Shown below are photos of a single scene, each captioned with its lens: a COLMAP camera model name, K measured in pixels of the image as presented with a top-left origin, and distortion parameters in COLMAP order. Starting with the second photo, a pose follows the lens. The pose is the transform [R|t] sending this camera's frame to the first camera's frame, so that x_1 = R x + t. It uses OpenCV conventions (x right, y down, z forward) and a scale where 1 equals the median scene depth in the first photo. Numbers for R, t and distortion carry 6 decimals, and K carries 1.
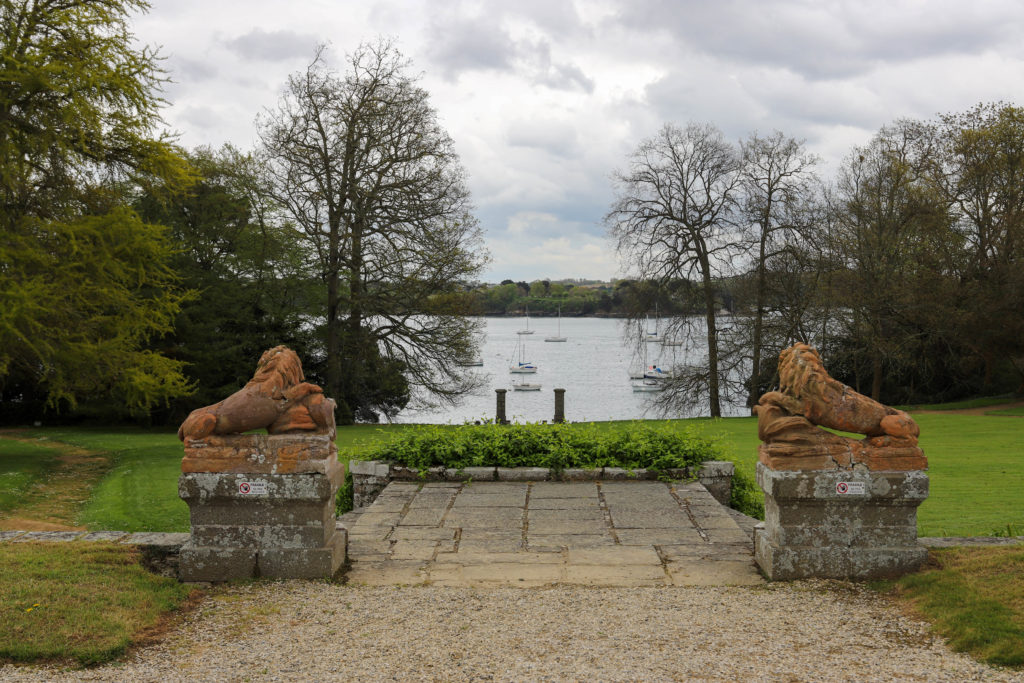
lens RADIAL K [[1257.4, 0, 509.1], [0, 1257.4, 339.5], [0, 0, 1]] dist [0.095988, 0.000000]
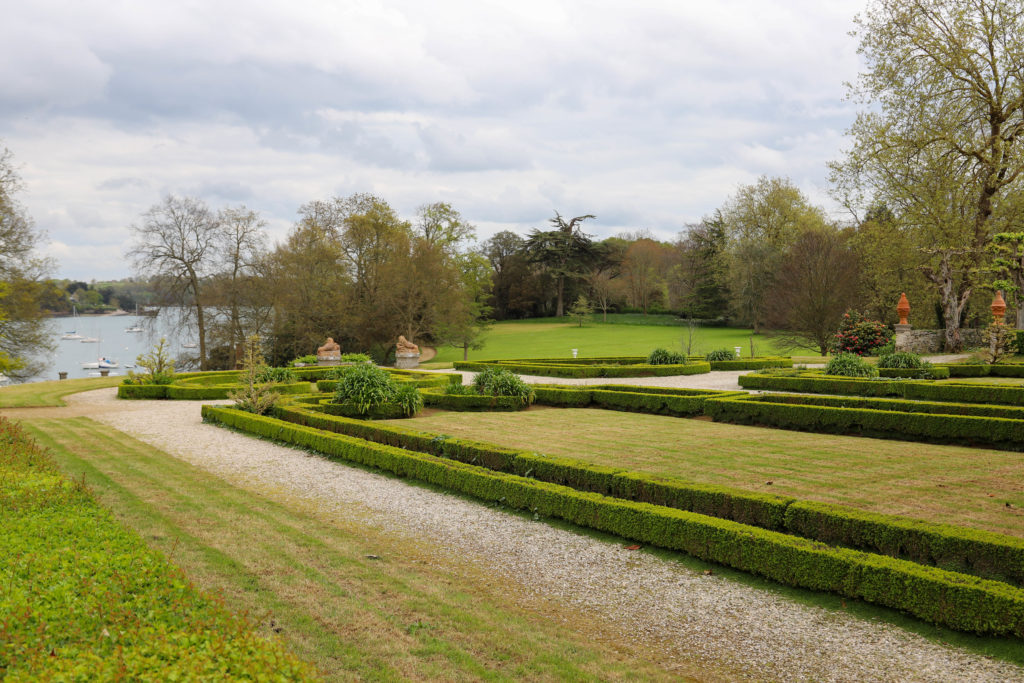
lens RADIAL K [[1136.9, 0, 510.2], [0, 1136.9, 340.3], [0, 0, 1]] dist [-0.026729, 0.000000]
pose [[0.868852, -0.019497, 0.494687, -0.202751], [0.016678, 0.999810, 0.010113, -0.002311], [-0.494790, -0.000536, 0.869012, -0.409186]]
